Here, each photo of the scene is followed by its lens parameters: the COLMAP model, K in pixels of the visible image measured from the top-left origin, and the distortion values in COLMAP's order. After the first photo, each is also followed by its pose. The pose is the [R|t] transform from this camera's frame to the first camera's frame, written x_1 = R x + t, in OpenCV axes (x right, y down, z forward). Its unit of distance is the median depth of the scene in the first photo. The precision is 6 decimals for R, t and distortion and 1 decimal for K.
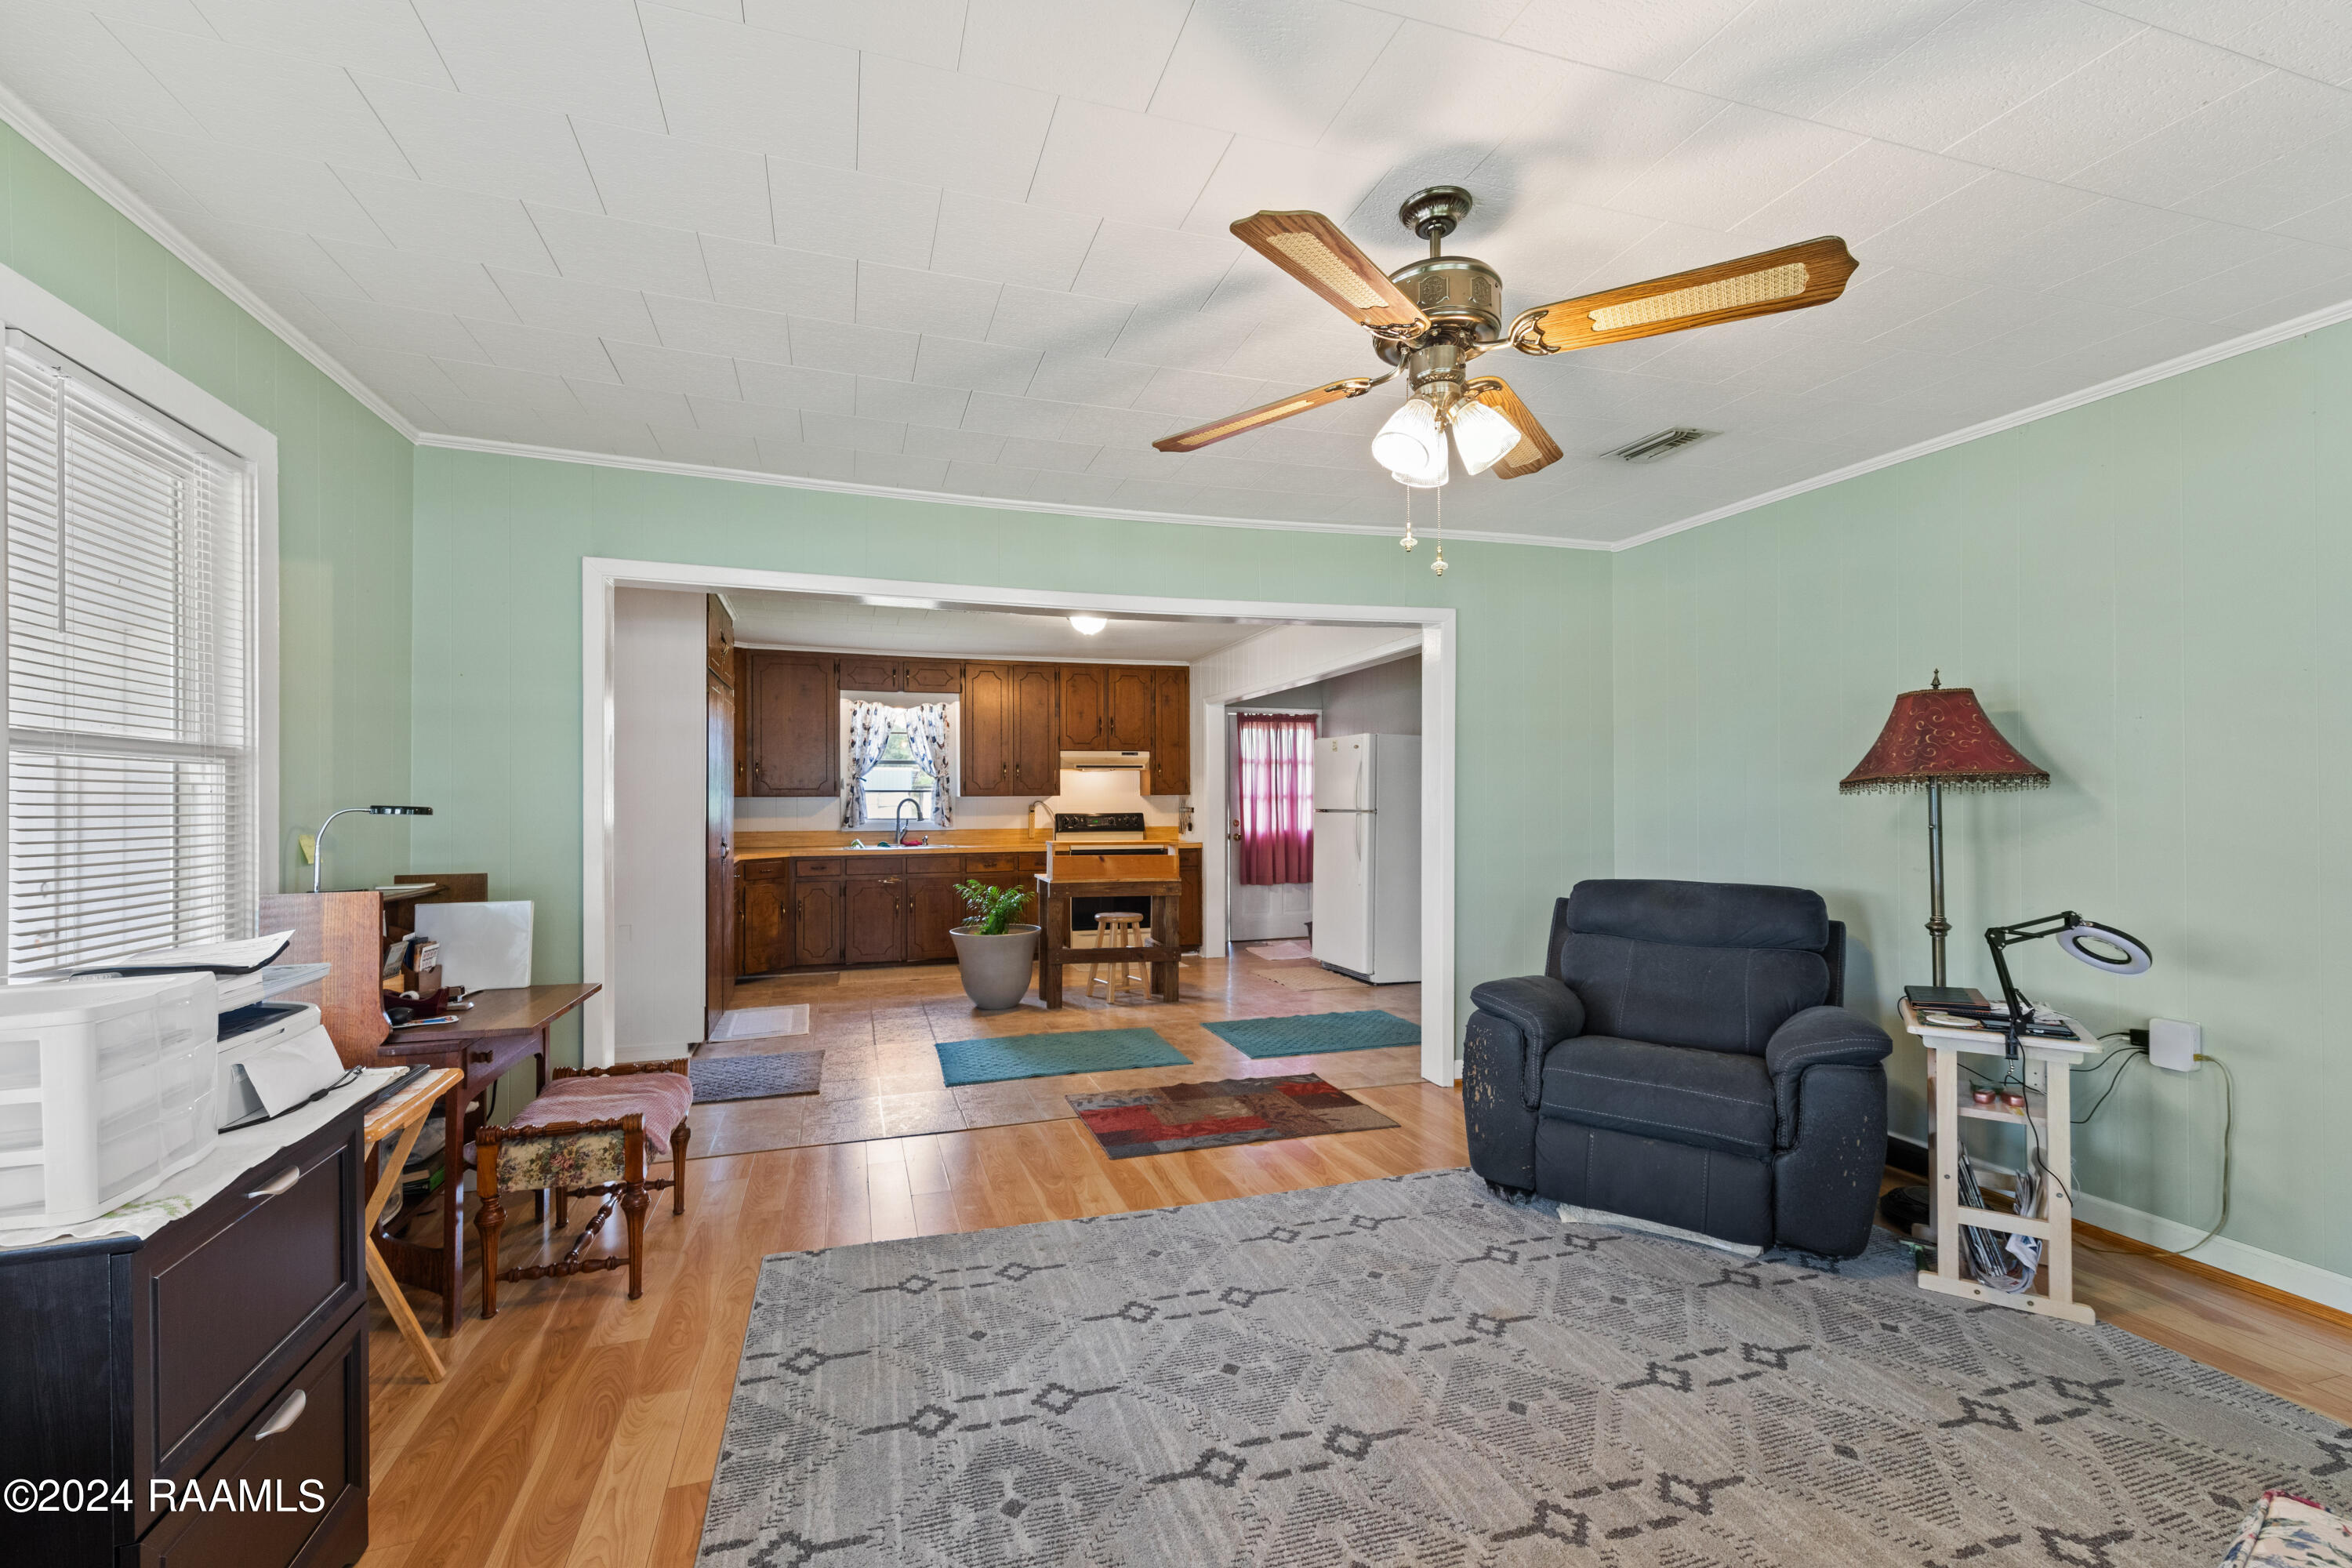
lens RADIAL K [[1016.7, 0, 1170.3], [0, 1016.7, 790.7], [0, 0, 1]] dist [0.002333, -0.000568]
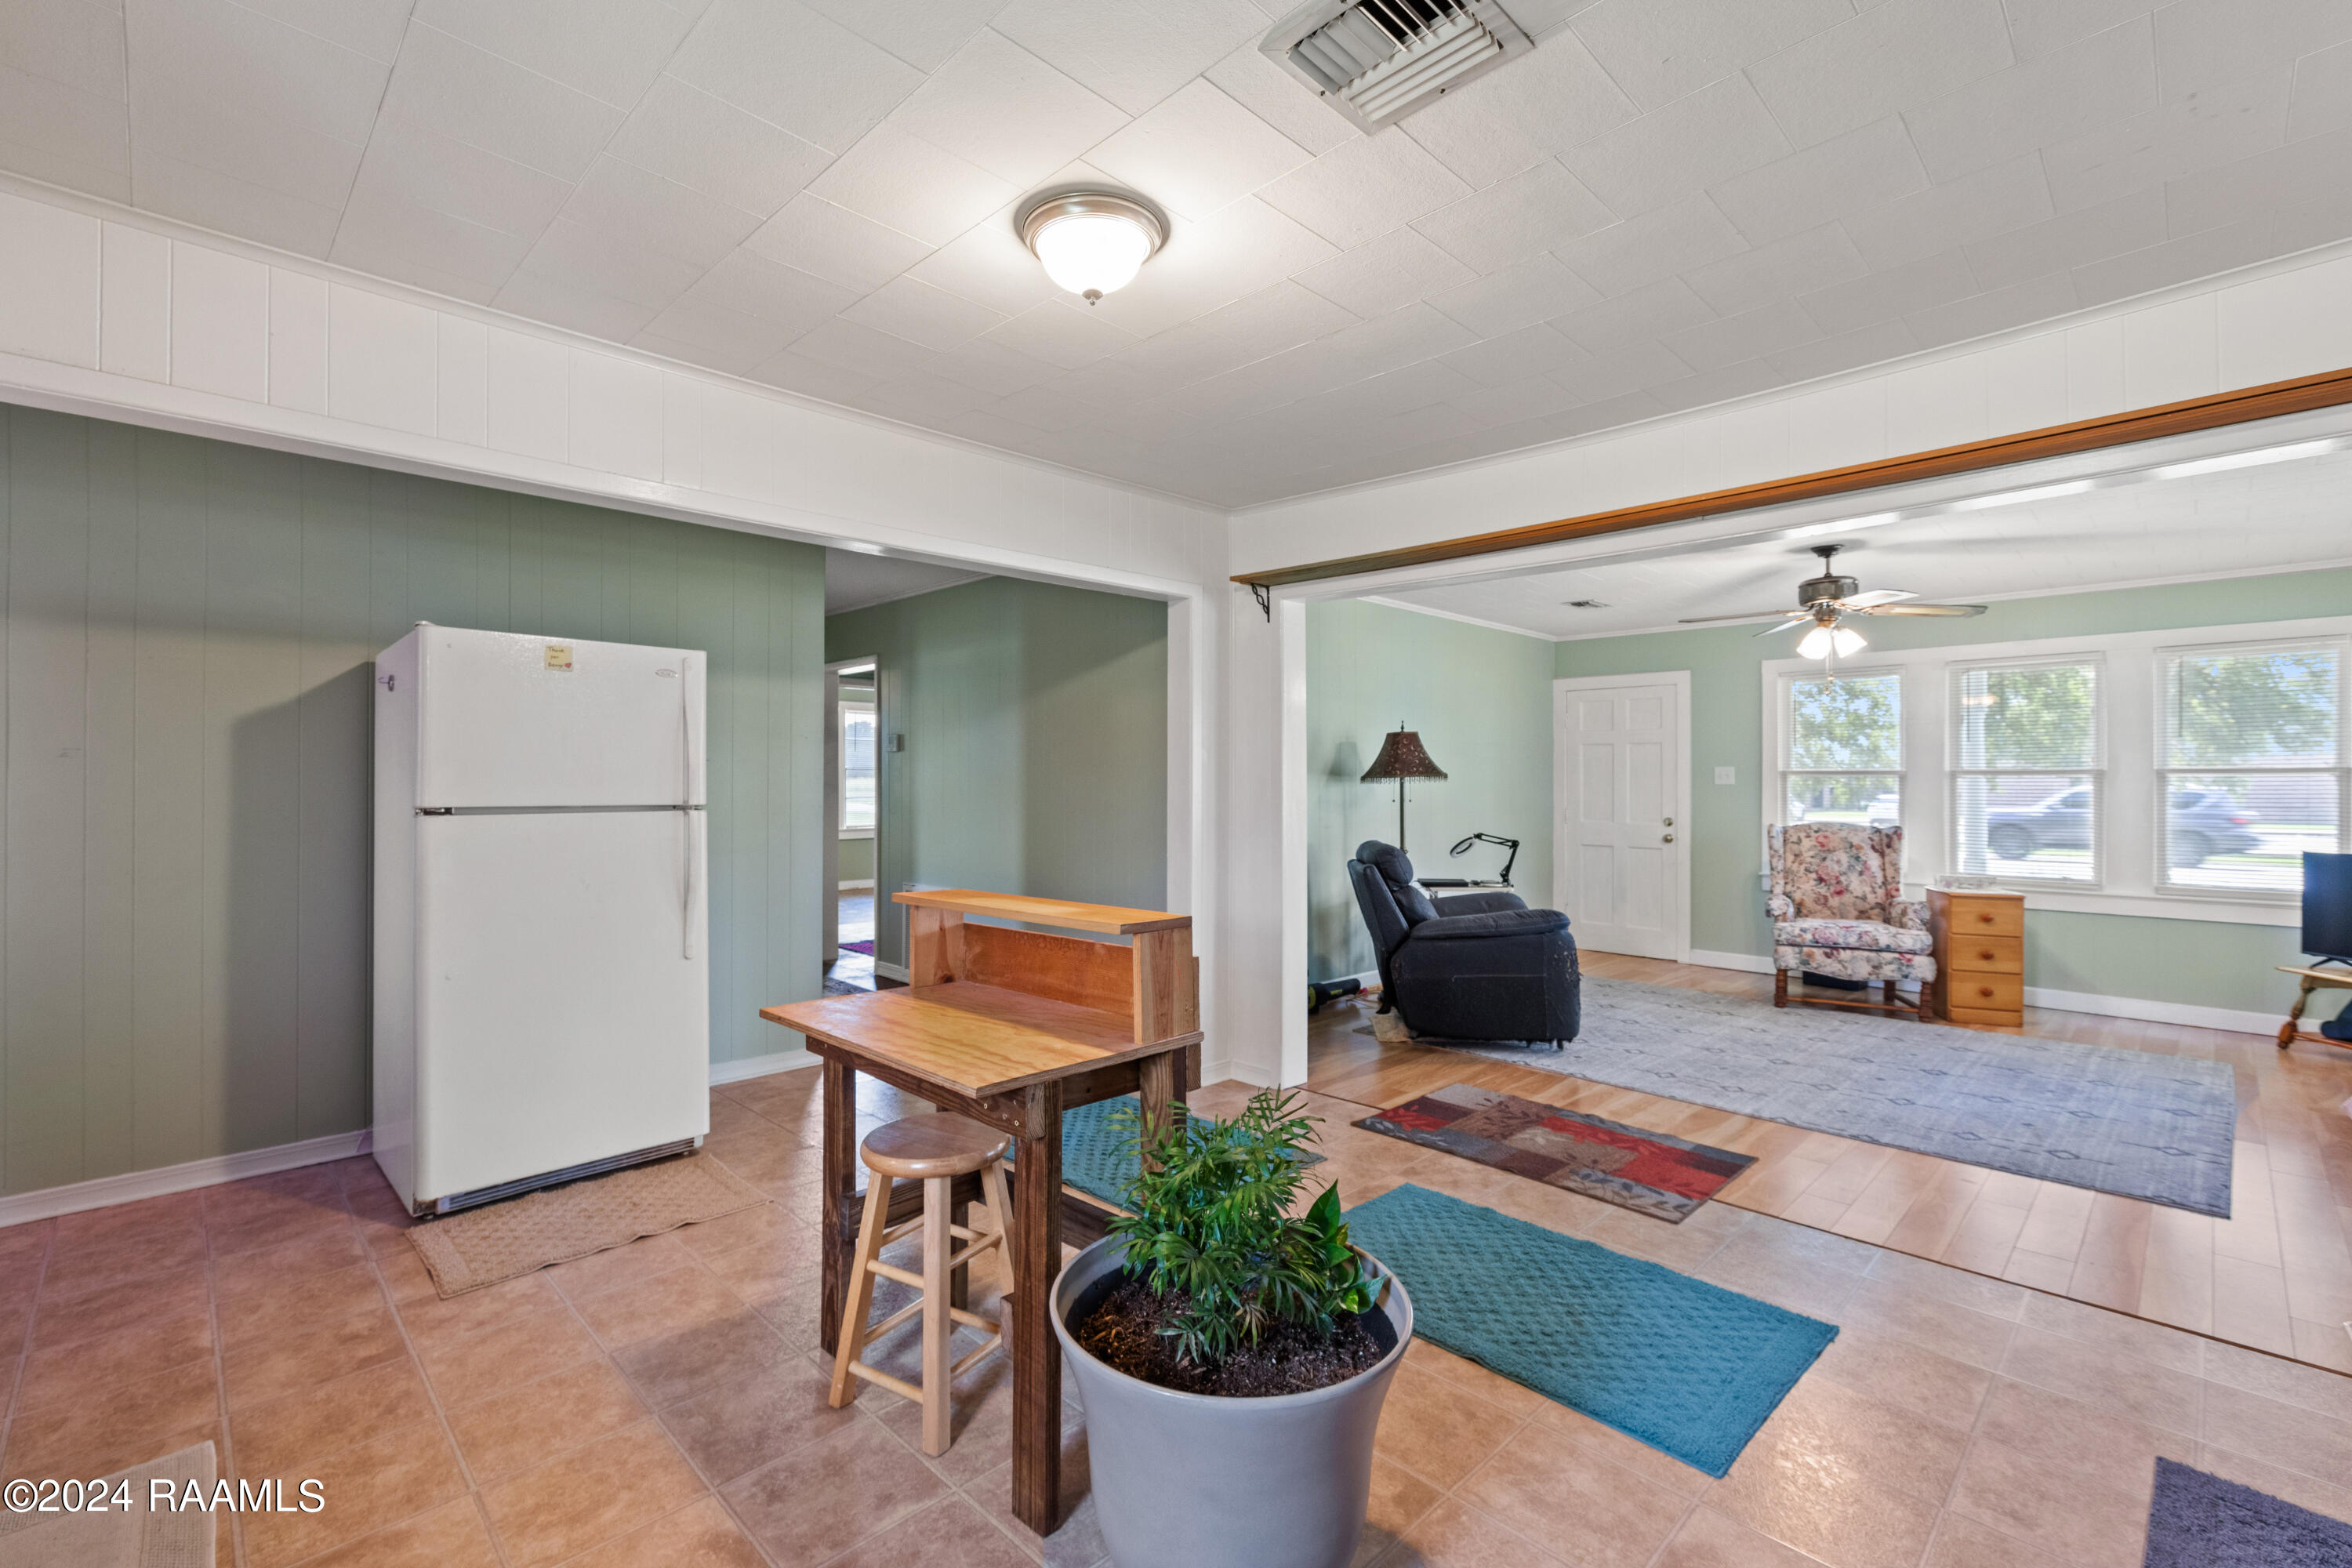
lens RADIAL K [[1016.7, 0, 1181.2], [0, 1016.7, 784.7], [0, 0, 1]] dist [0.002333, -0.000568]
pose [[-0.454885, 0.010271, 0.890491, -0.294613], [-0.004466, 0.999895, -0.013814, 0.012166], [-0.890539, -0.010261, -0.454791, 0.848397]]
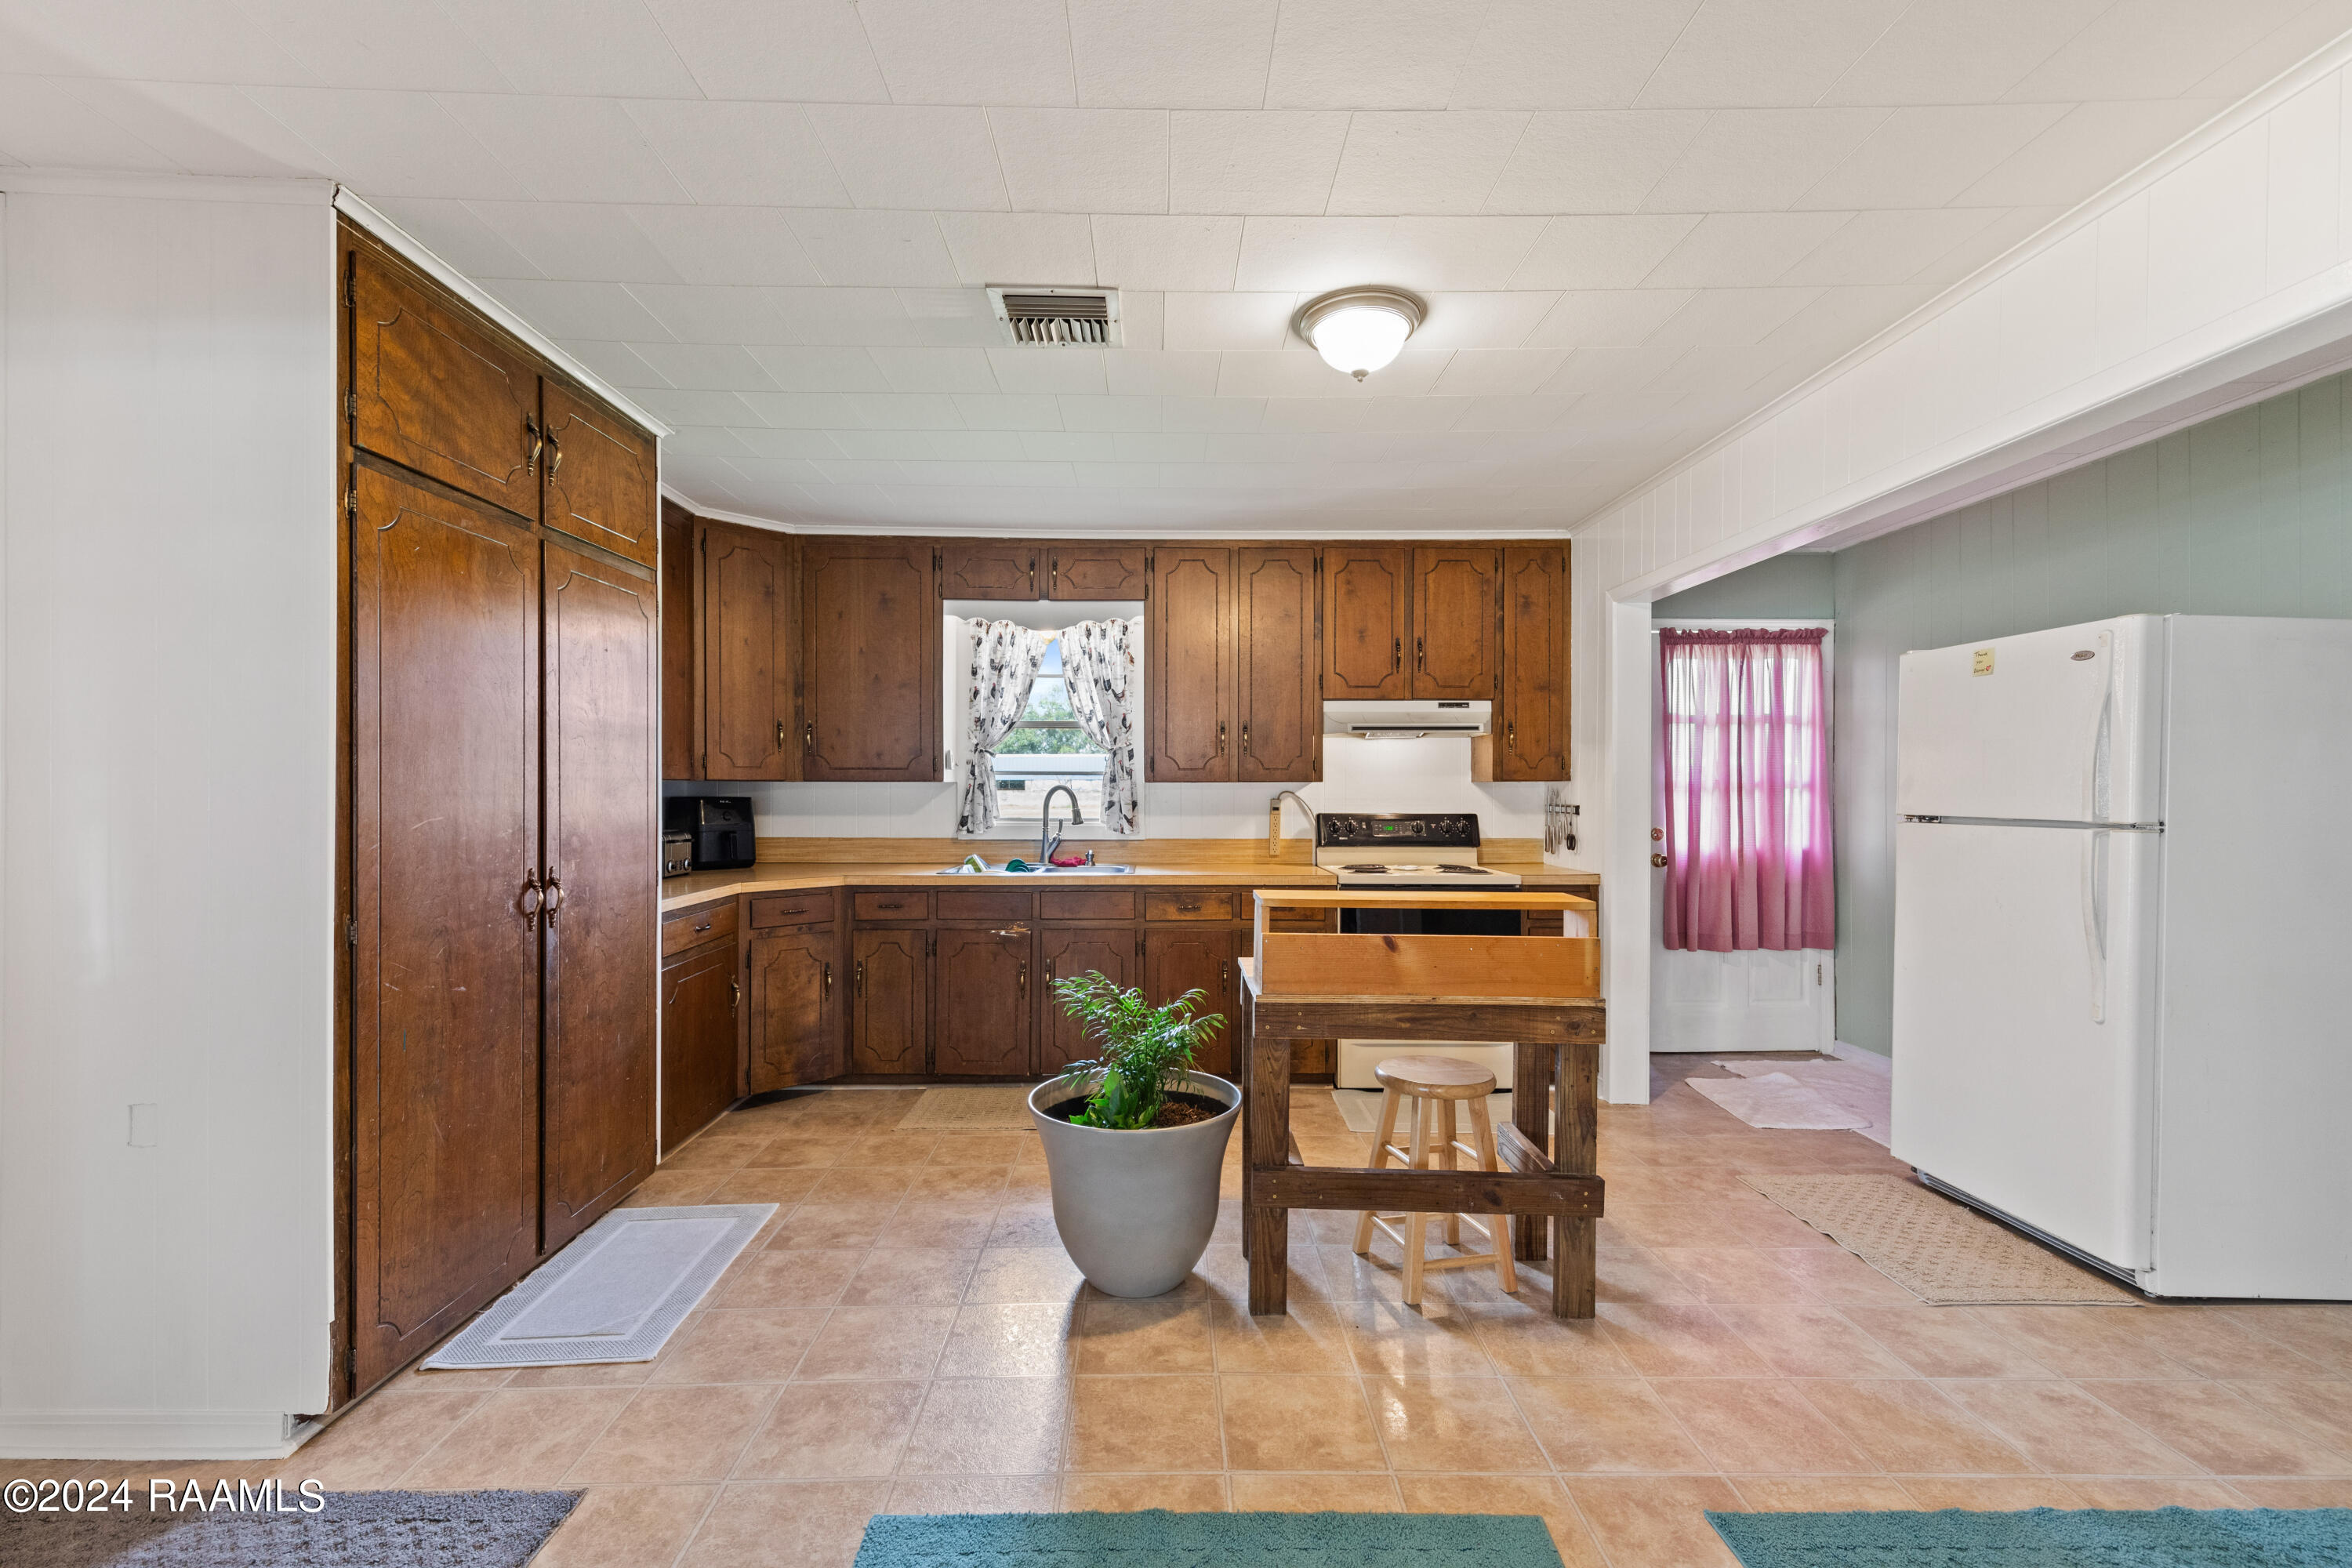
lens RADIAL K [[1016.7, 0, 1162.5], [0, 1016.7, 791.0], [0, 0, 1]] dist [0.002333, -0.000568]
pose [[0.953727, 0.006862, -0.300596, -0.025708], [-0.002797, 0.999899, 0.013951, 0.002464], [0.300662, -0.012465, 0.953649, 0.453628]]
